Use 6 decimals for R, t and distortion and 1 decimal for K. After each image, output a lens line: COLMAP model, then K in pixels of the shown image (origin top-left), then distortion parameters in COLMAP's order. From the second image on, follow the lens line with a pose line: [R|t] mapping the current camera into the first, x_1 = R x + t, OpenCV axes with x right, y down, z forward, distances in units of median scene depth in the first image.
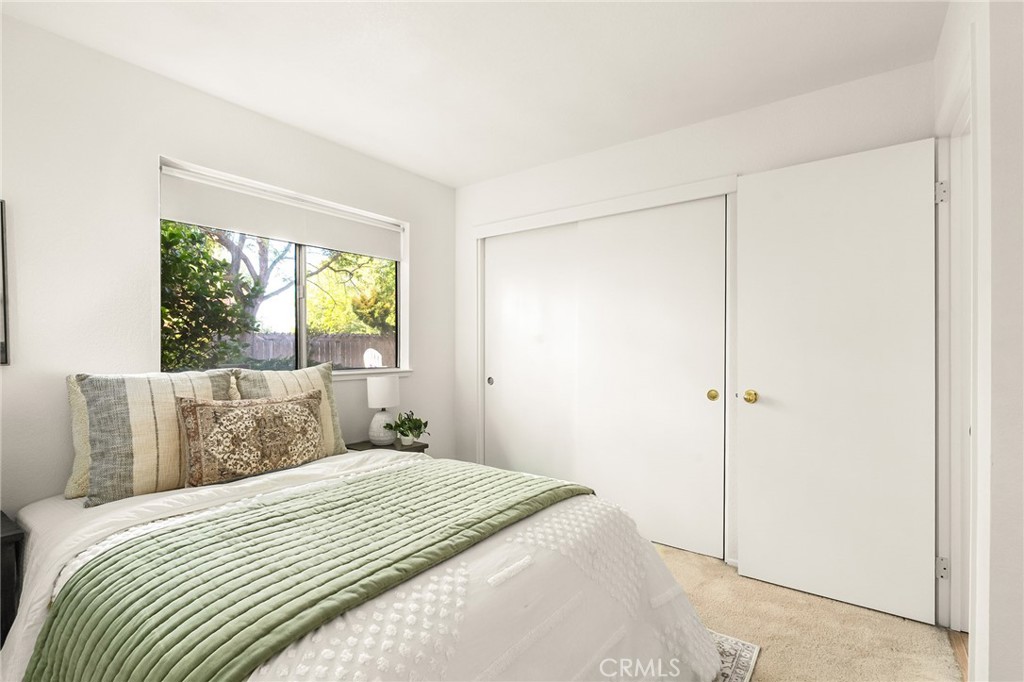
lens RADIAL K [[479.0, 0, 510.2], [0, 479.0, 345.4], [0, 0, 1]] dist [-0.002879, -0.000956]
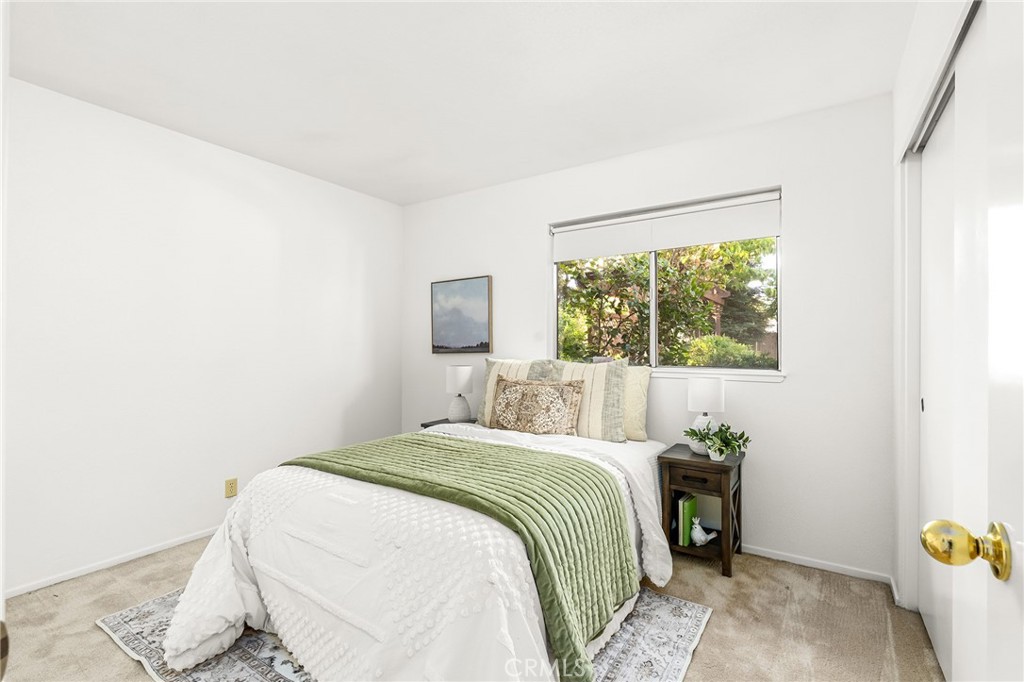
lens RADIAL K [[465.4, 0, 510.3], [0, 465.4, 342.1], [0, 0, 1]] dist [-0.000507, 0.000034]
pose [[0.046744, 0.000855, -0.998907, 0.891456], [0.007594, 0.999970, 0.001212, -0.008112], [0.998878, -0.007643, 0.046736, 0.887125]]
